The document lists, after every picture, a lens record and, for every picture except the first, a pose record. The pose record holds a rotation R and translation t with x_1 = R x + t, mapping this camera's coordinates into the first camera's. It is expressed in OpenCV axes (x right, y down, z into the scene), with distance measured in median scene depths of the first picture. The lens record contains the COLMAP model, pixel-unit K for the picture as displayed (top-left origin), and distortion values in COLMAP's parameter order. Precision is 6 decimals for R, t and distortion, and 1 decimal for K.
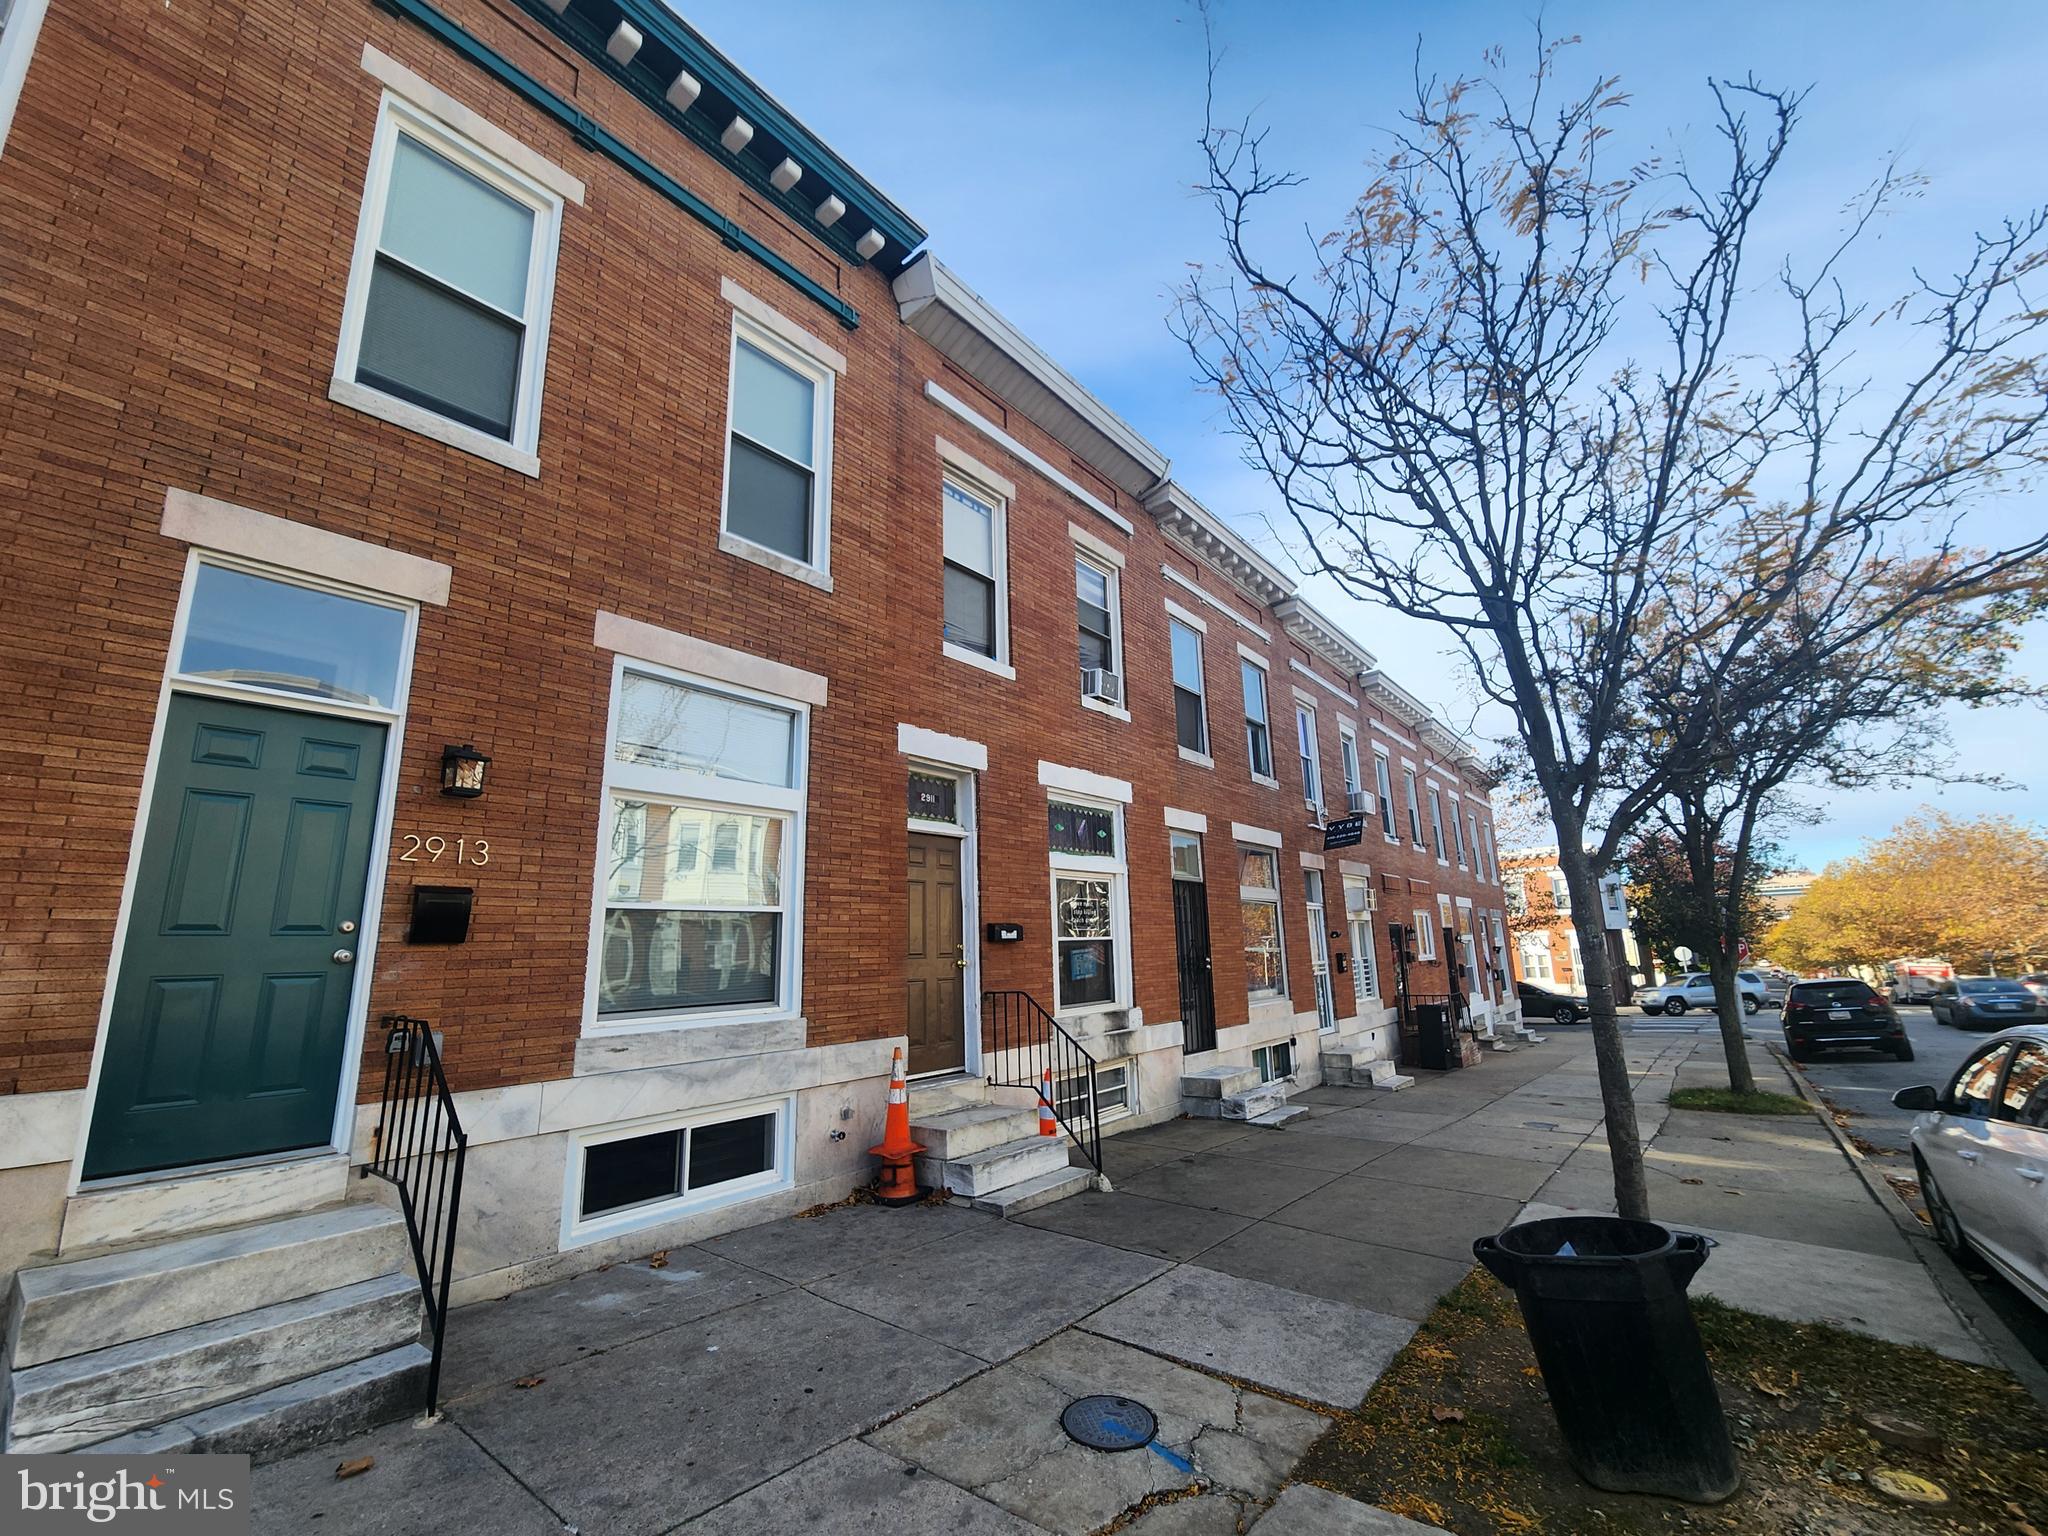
lens RADIAL K [[838.9, 0, 1023.1], [0, 838.9, 772.7], [0, 0, 1]] dist [0.000423, 0.000153]
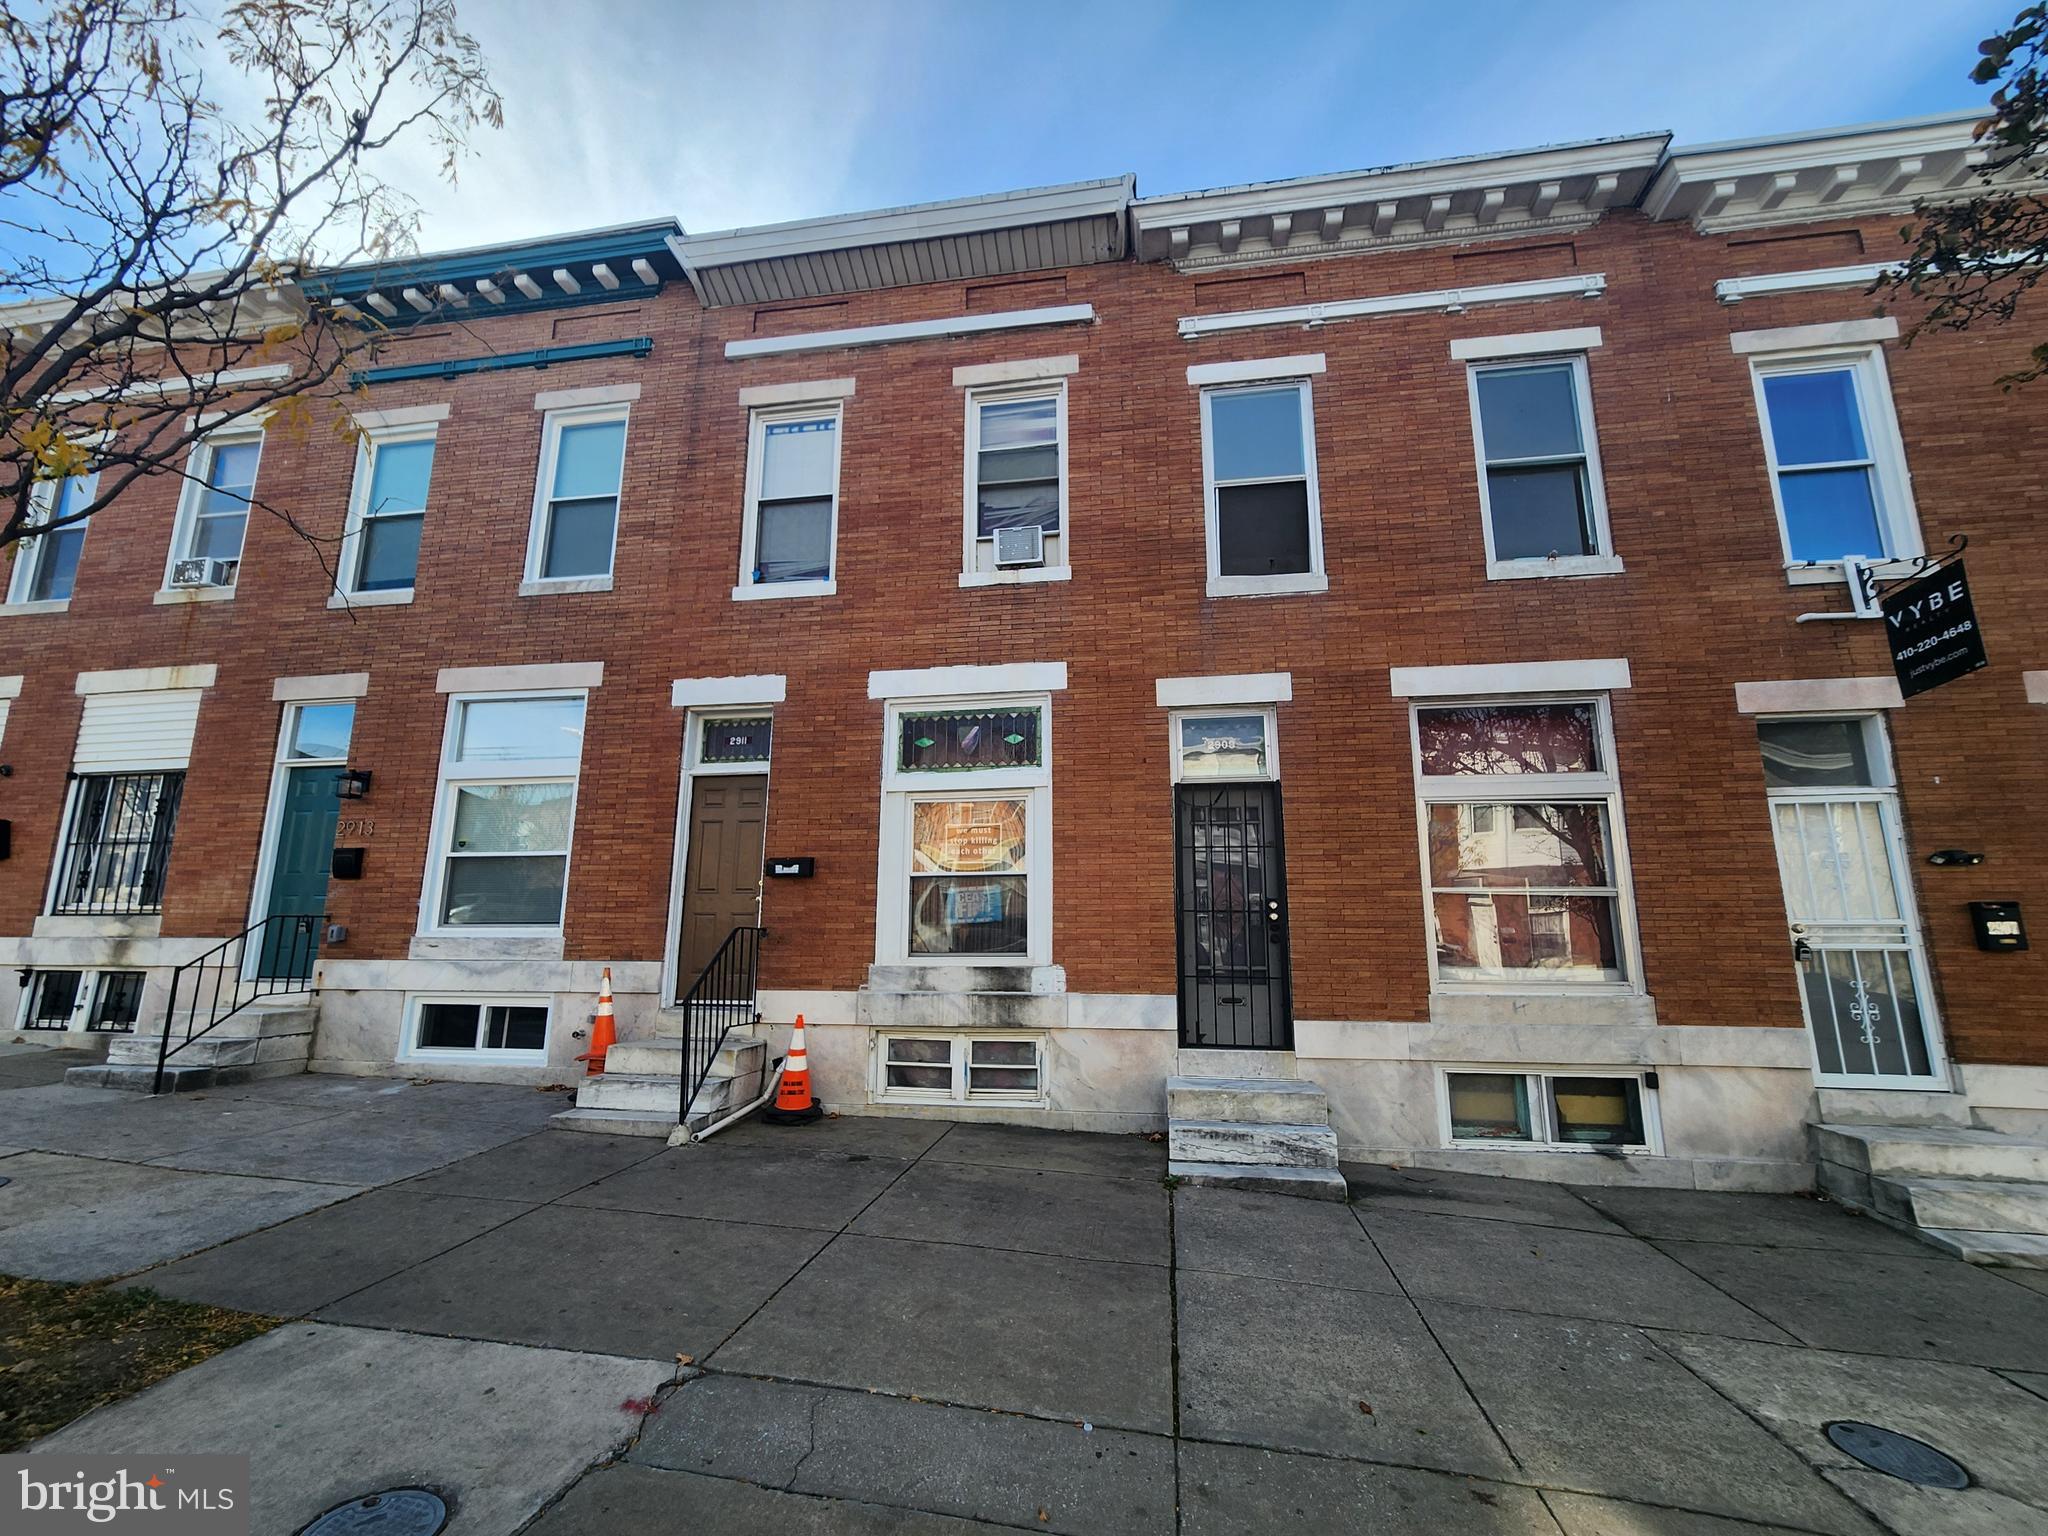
lens RADIAL K [[838.9, 0, 1022.6], [0, 838.9, 759.8], [0, 0, 1]] dist [0.000423, 0.000153]
pose [[0.501235, -0.137393, -0.854334, 1.112712], [0.169174, 0.983821, -0.058963, 0.204667], [0.848613, -0.114977, 0.516369, 0.893008]]
